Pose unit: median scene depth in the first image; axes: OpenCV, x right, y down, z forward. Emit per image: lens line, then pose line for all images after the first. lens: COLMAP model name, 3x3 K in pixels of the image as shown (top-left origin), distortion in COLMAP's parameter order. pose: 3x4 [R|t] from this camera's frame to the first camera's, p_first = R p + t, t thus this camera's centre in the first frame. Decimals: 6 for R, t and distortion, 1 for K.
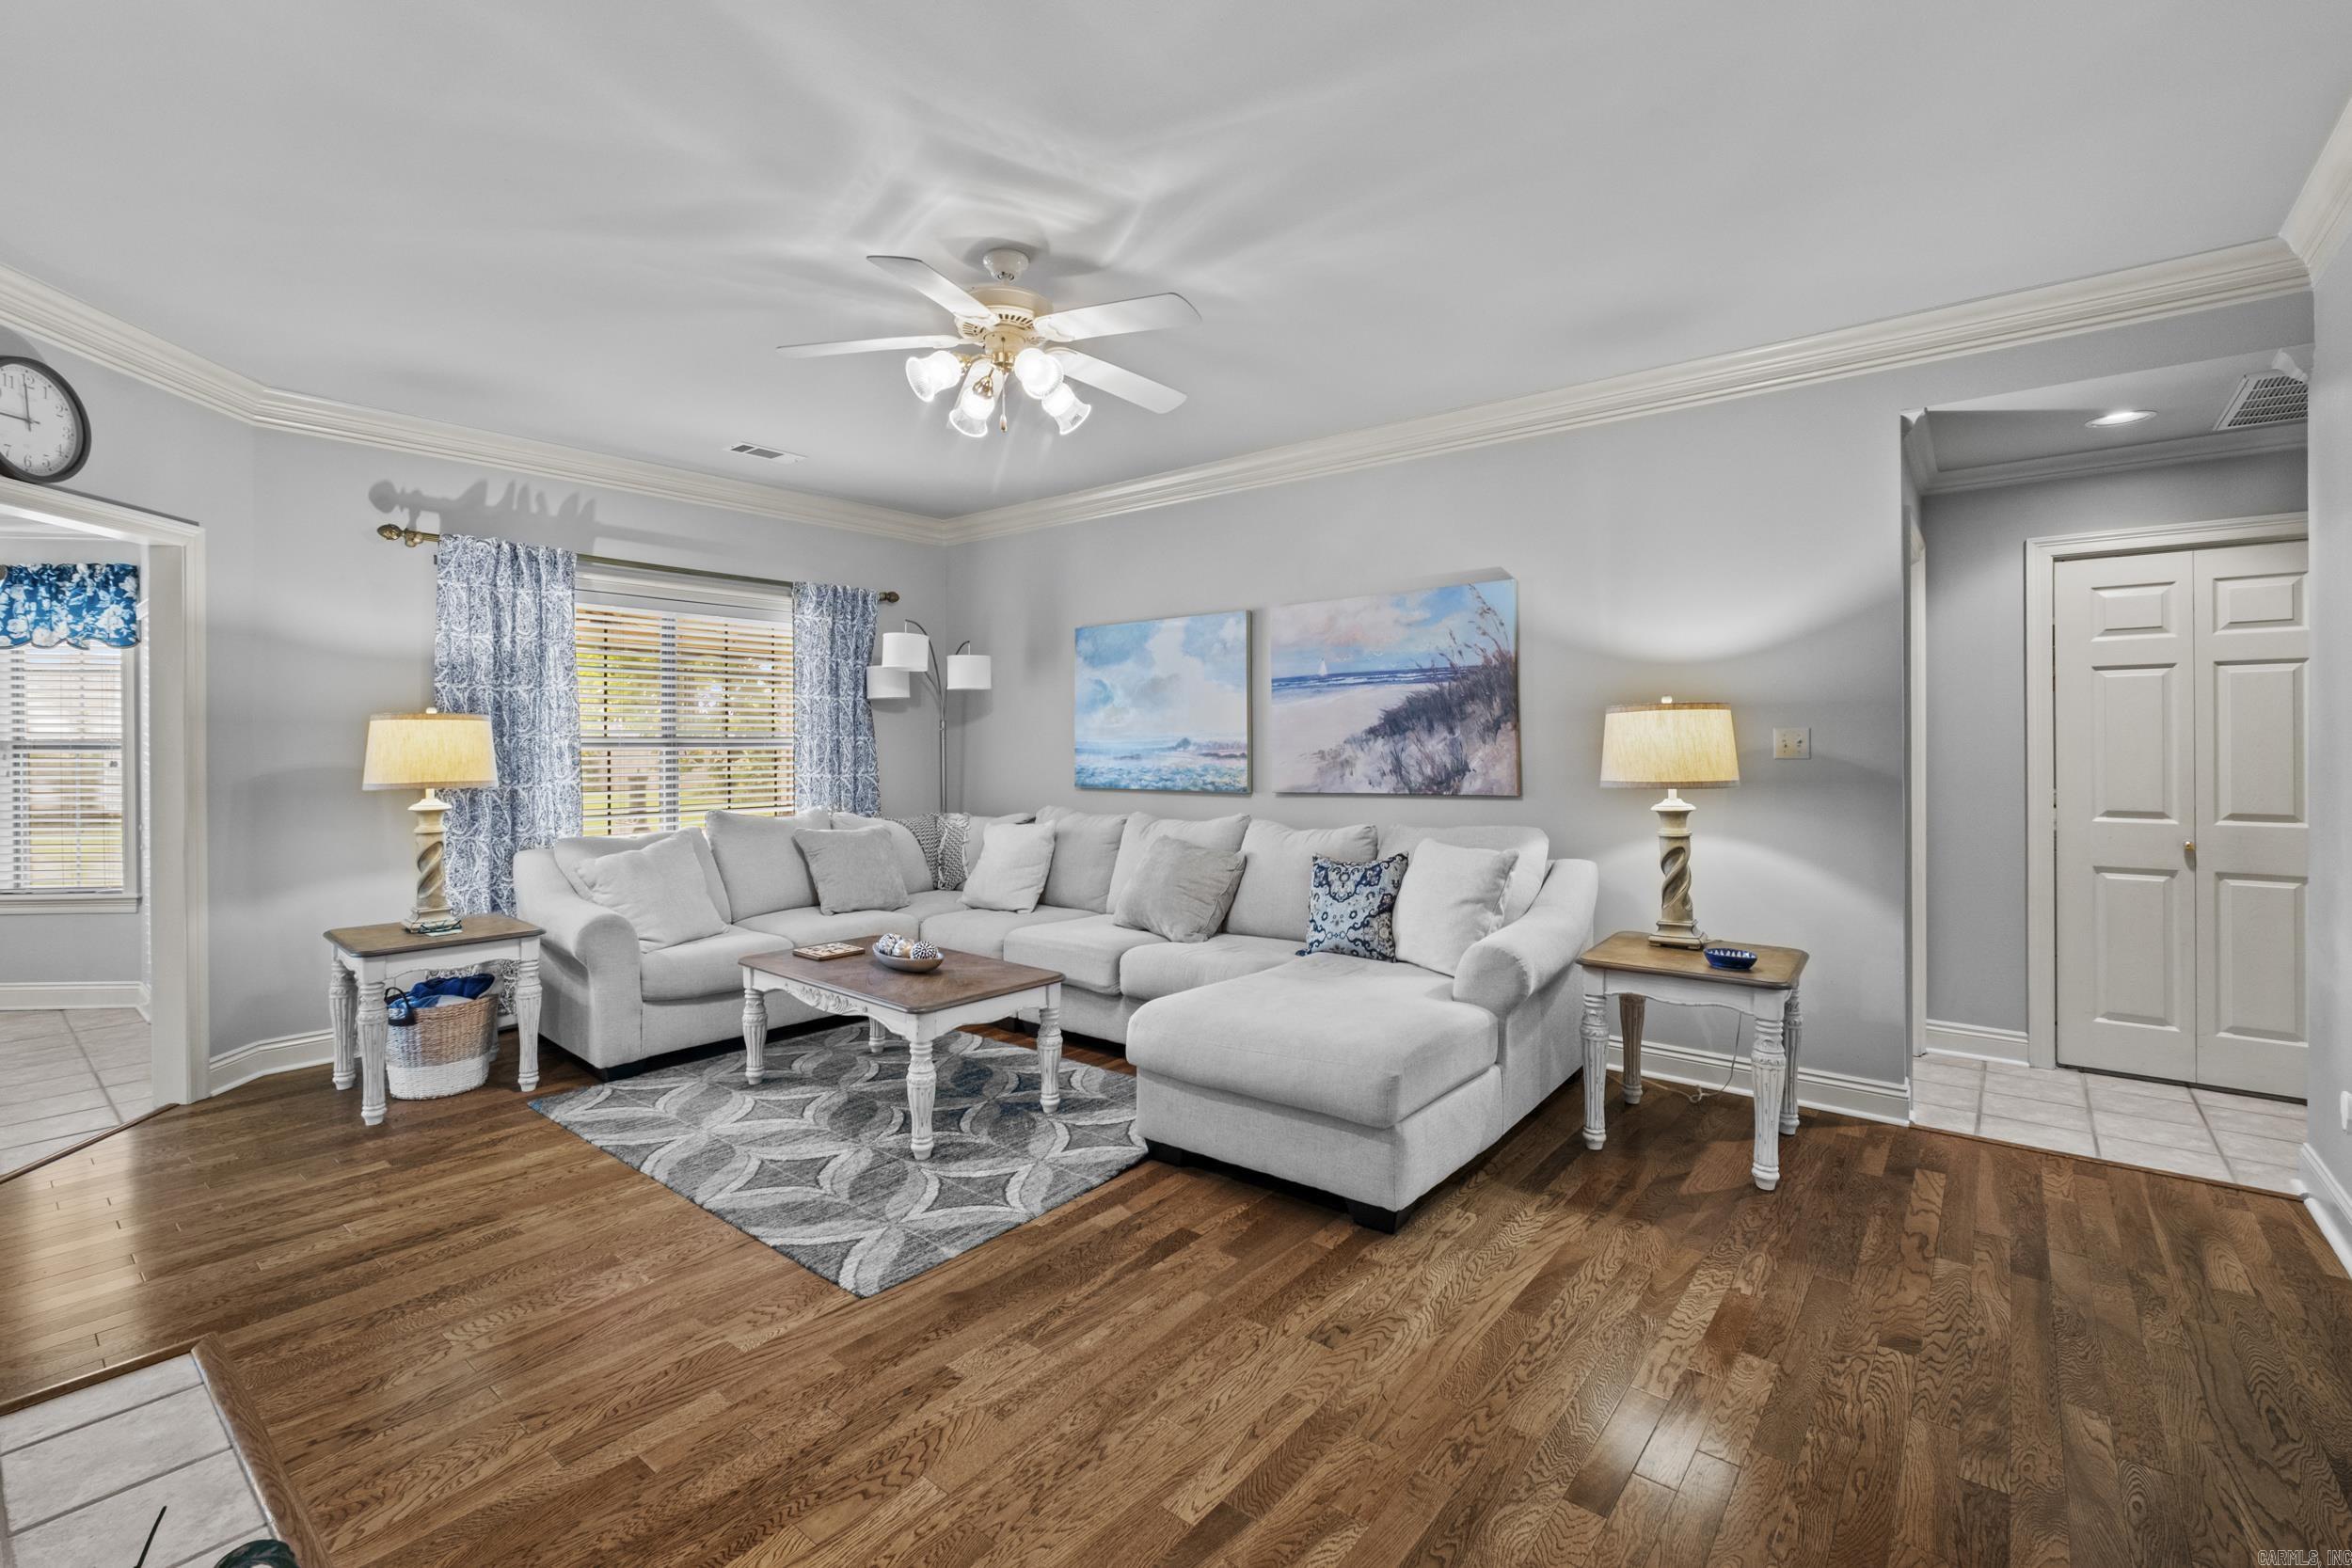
lens RADIAL K [[1041.1, 0, 1157.5], [0, 1041.1, 745.3], [0, 0, 1]] dist [-0.006529, 0.000166]
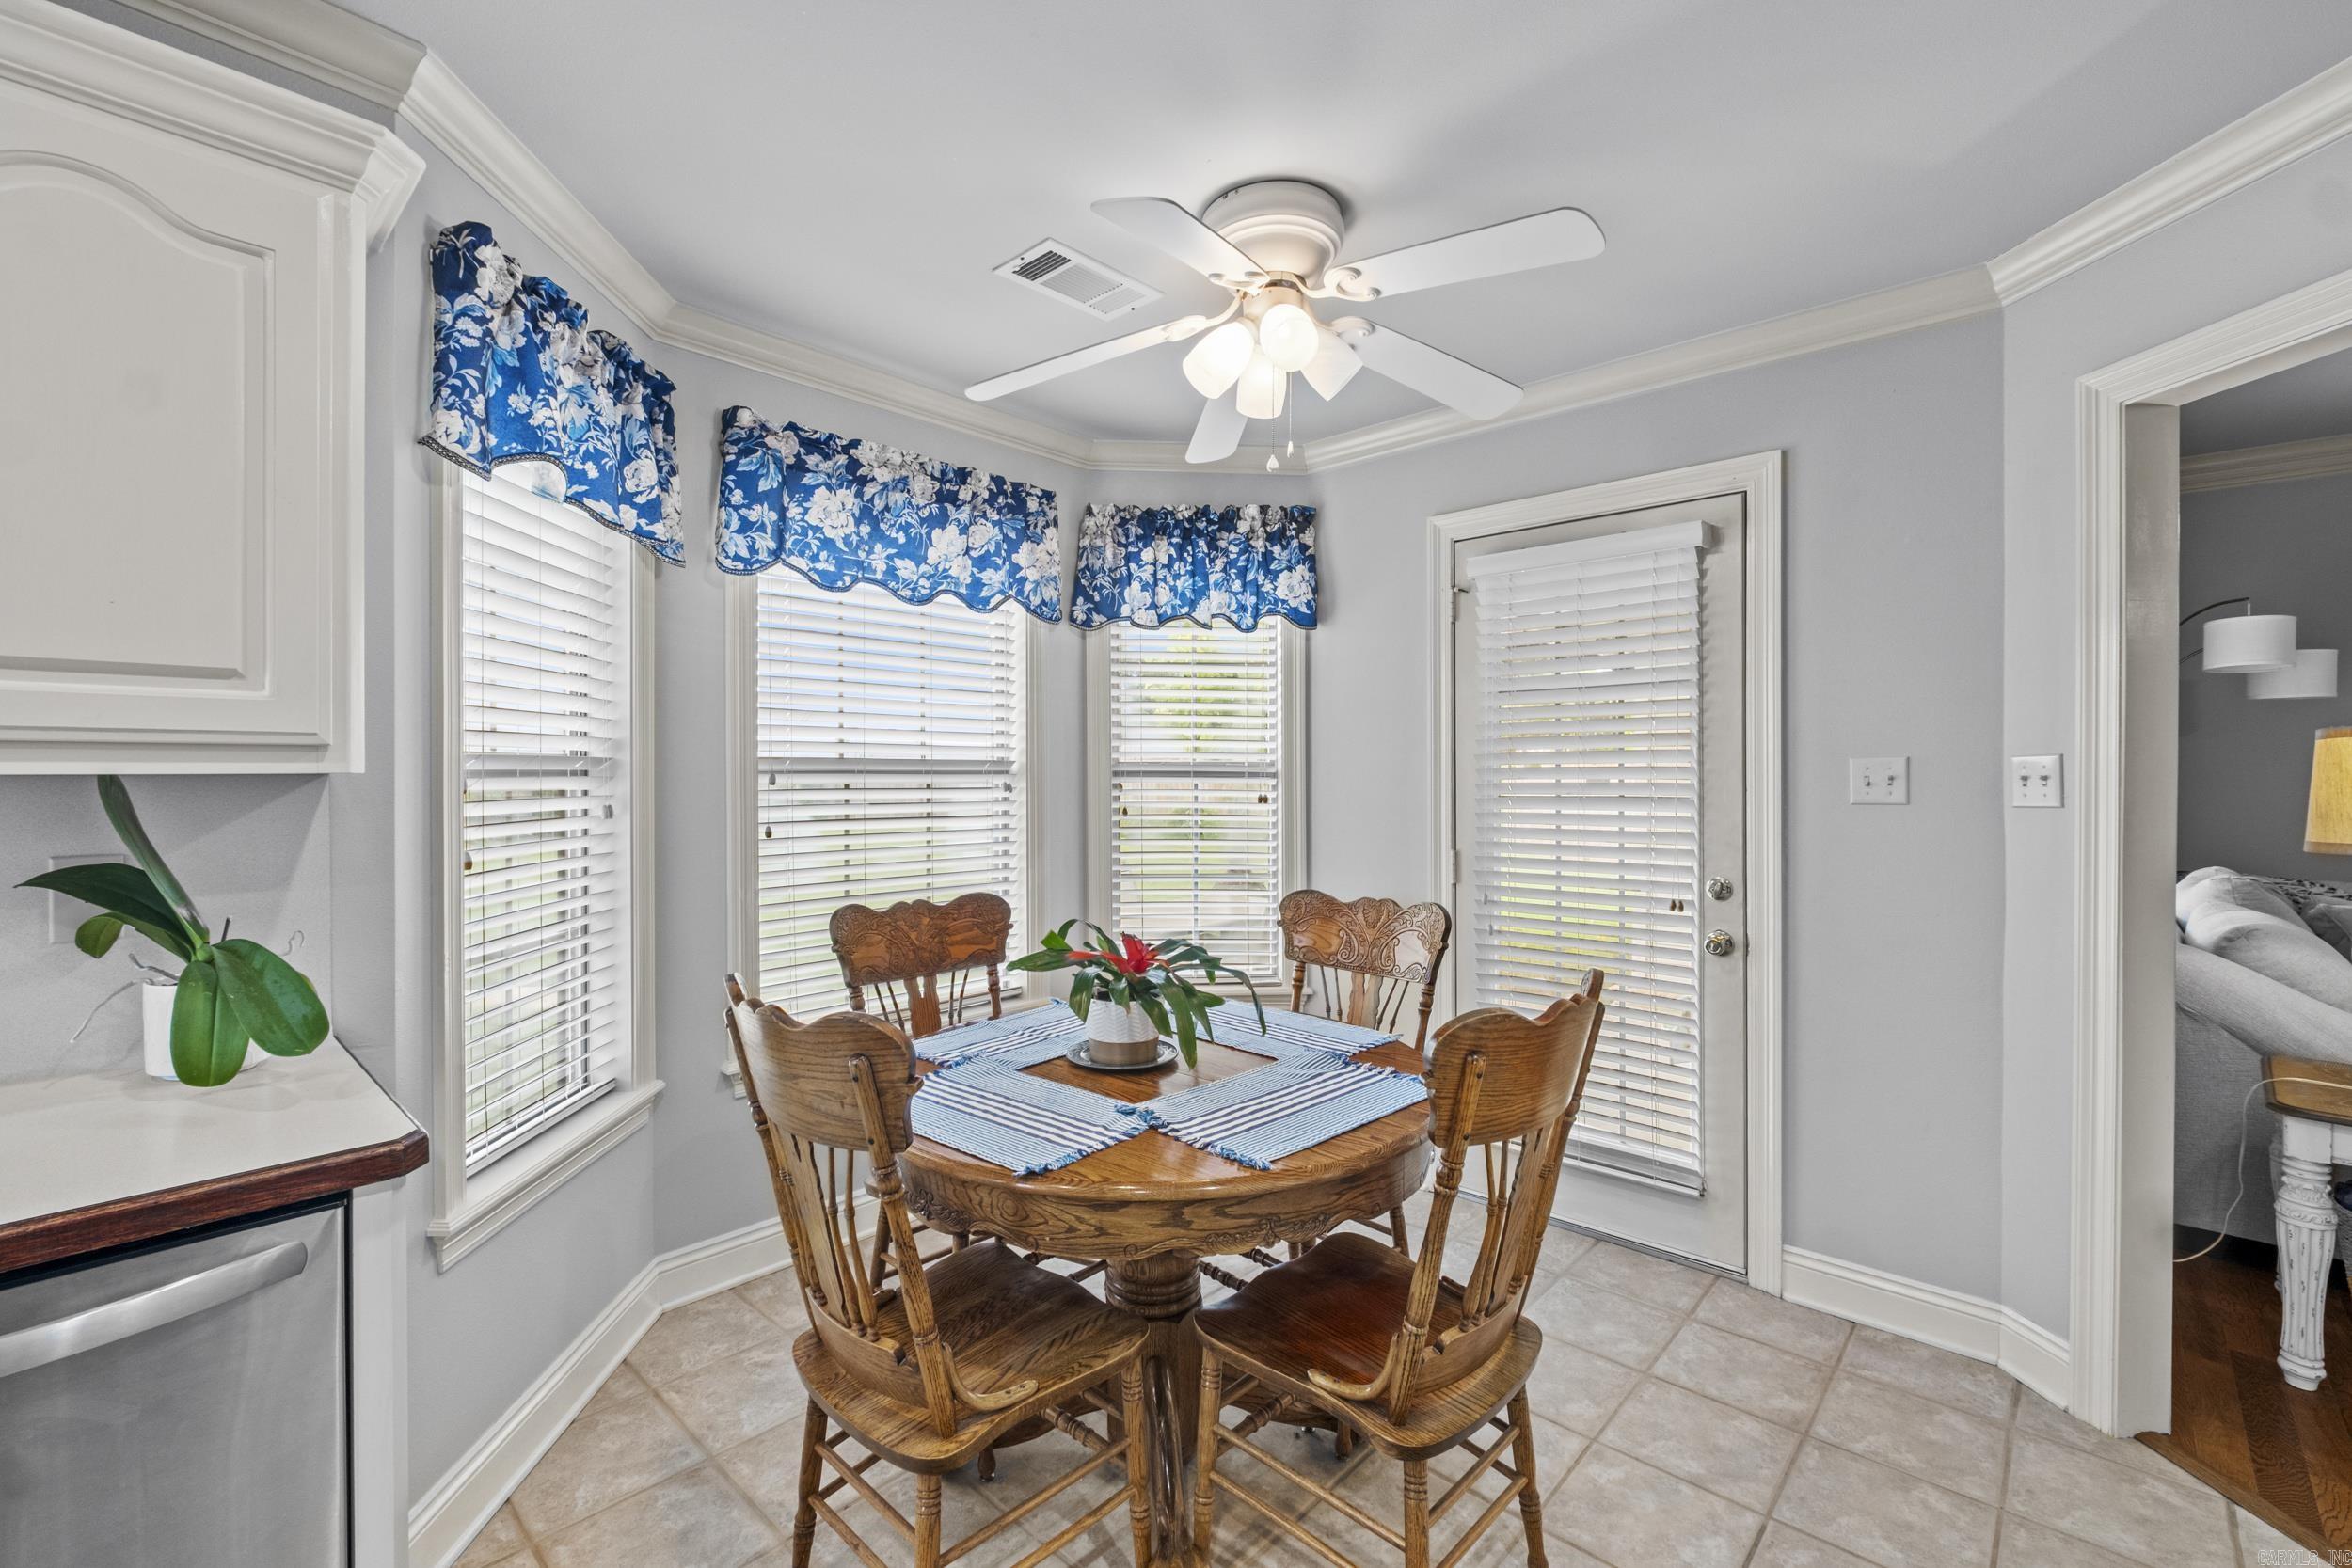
lens RADIAL K [[1025.3, 0, 1157.1], [0, 1025.3, 780.7], [0, 0, 1]] dist [-0.006126, -0.000482]
pose [[0.998243, 0.005915, -0.058963, -1.217625], [-0.005622, 0.999971, 0.005135, 0.002823], [0.058991, -0.004794, 0.998247, 0.369138]]
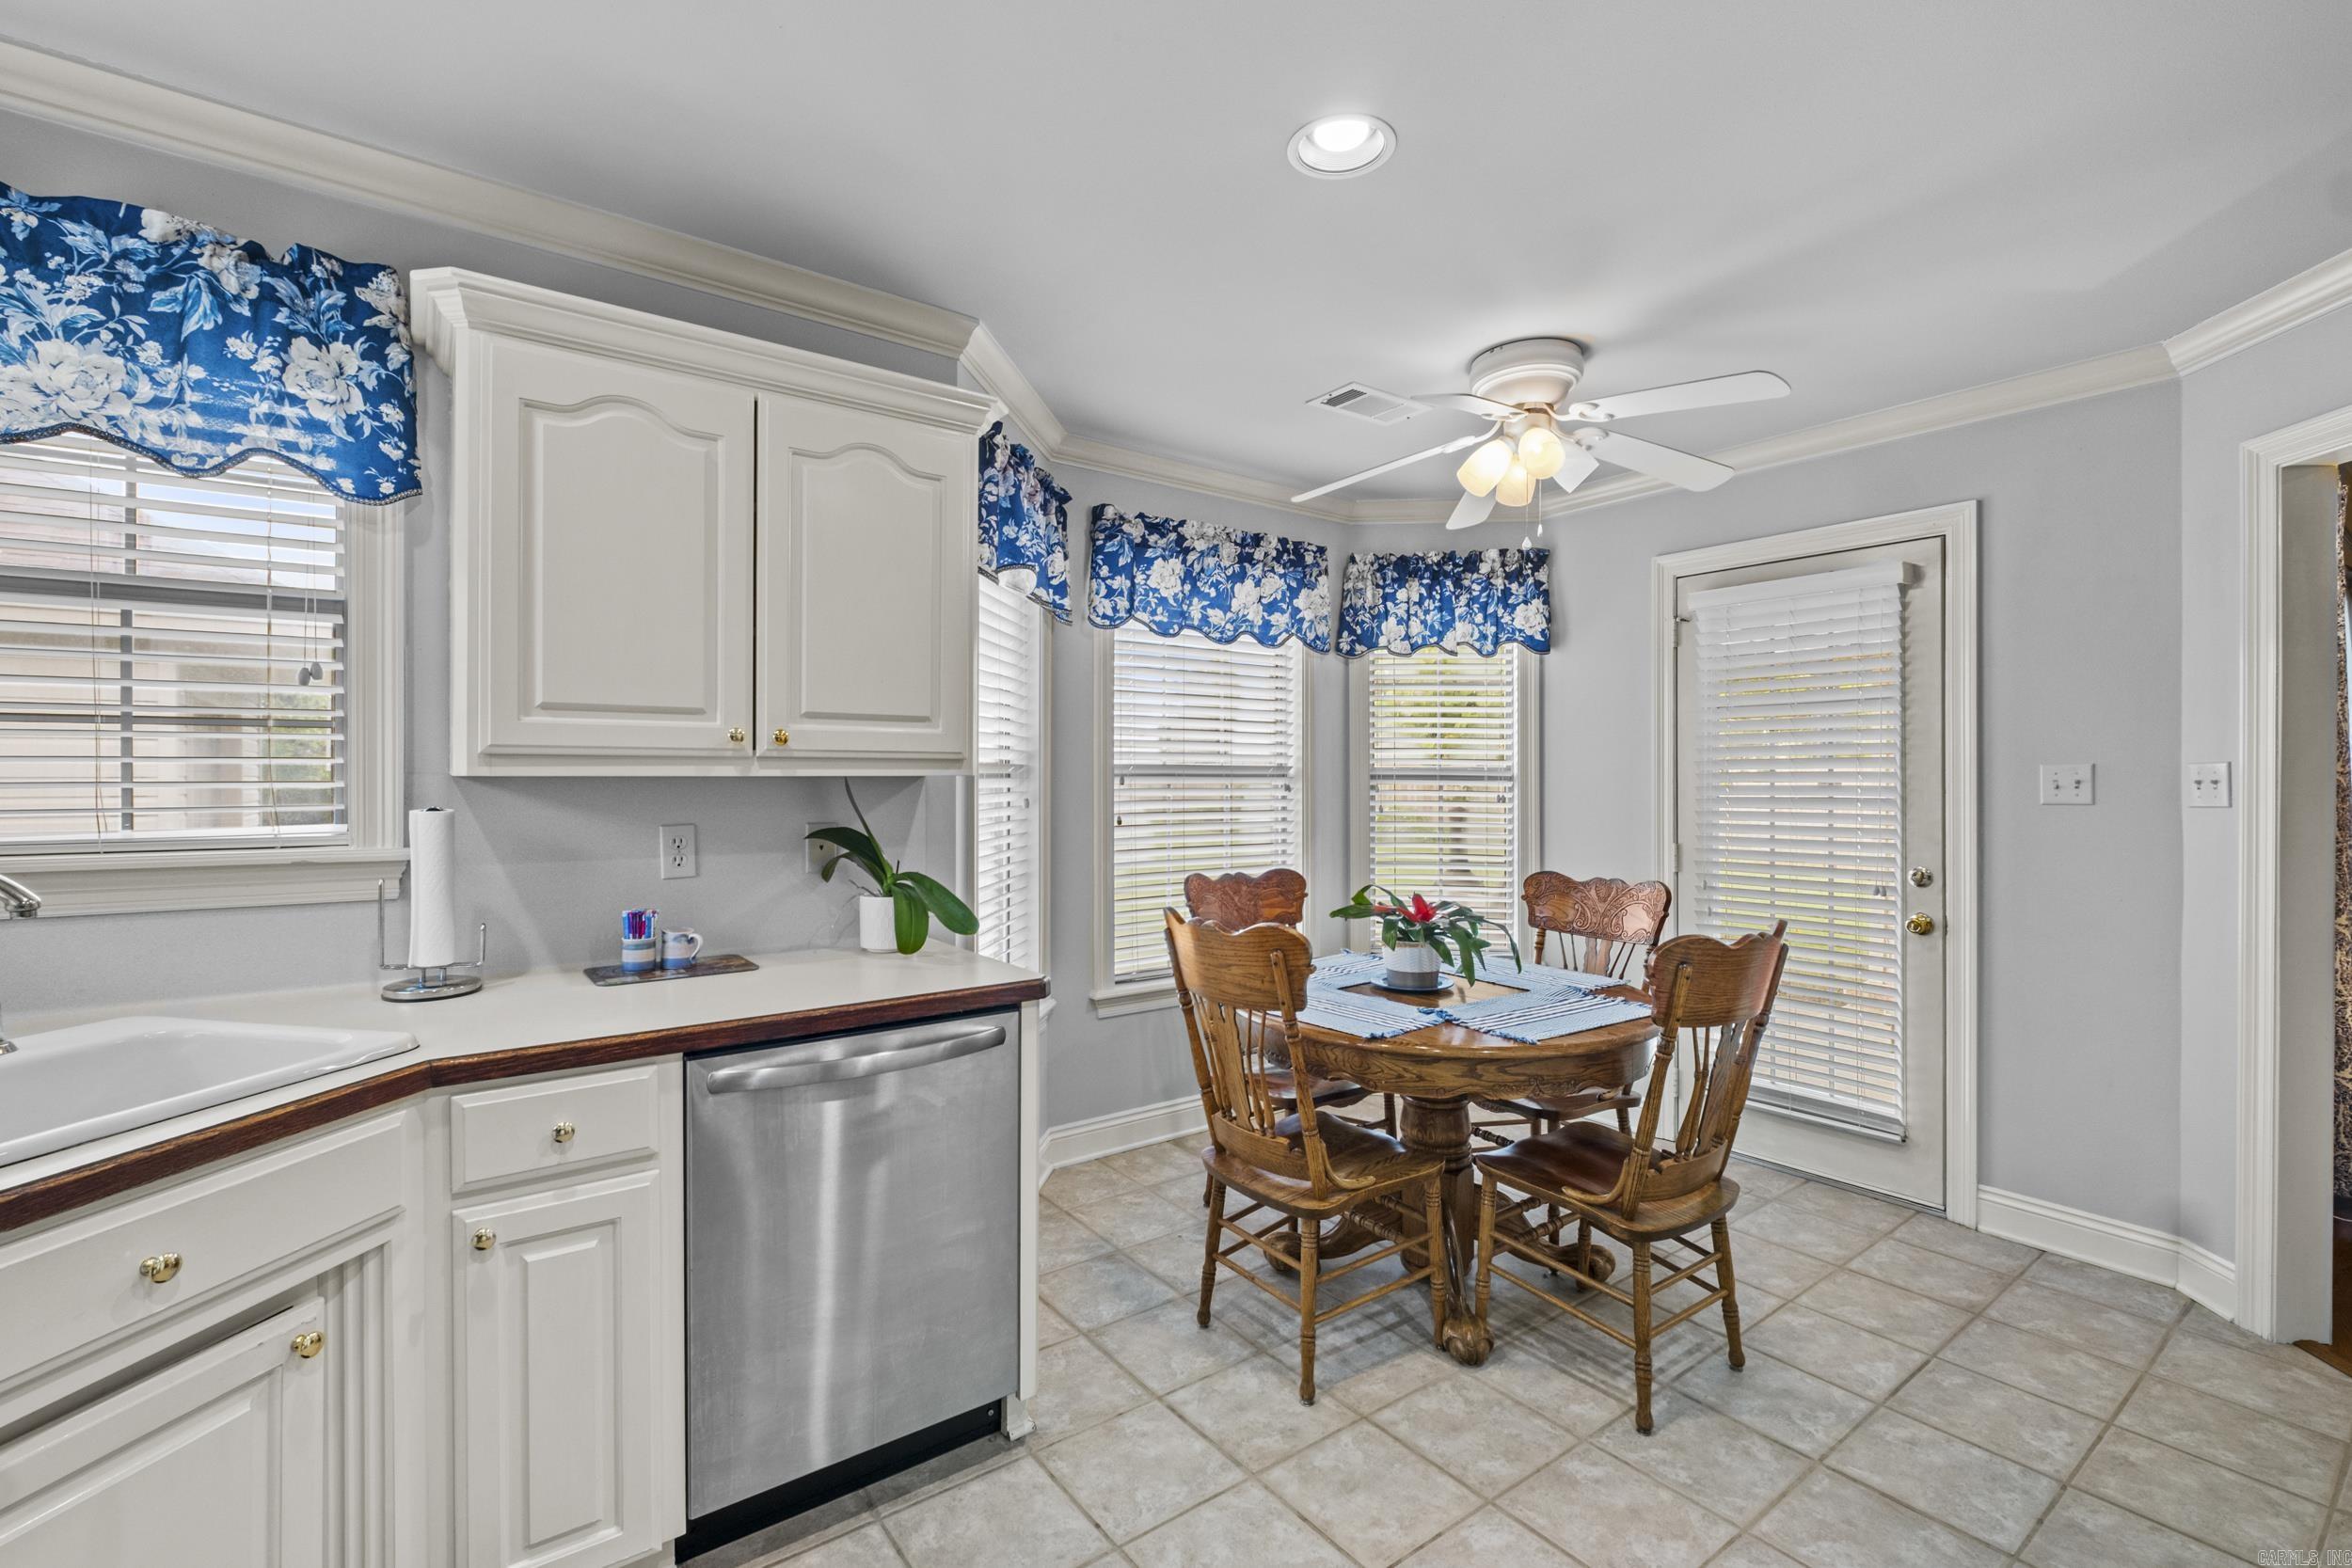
lens RADIAL K [[1035.5, 0, 1155.7], [0, 1035.5, 778.4], [0, 0, 1]] dist [-0.006139, -0.000472]
pose [[0.969272, 0.008367, -0.245847, -1.255591], [-0.008275, 0.999965, 0.001410, 0.003497], [0.245851, 0.000668, 0.969308, 0.179401]]
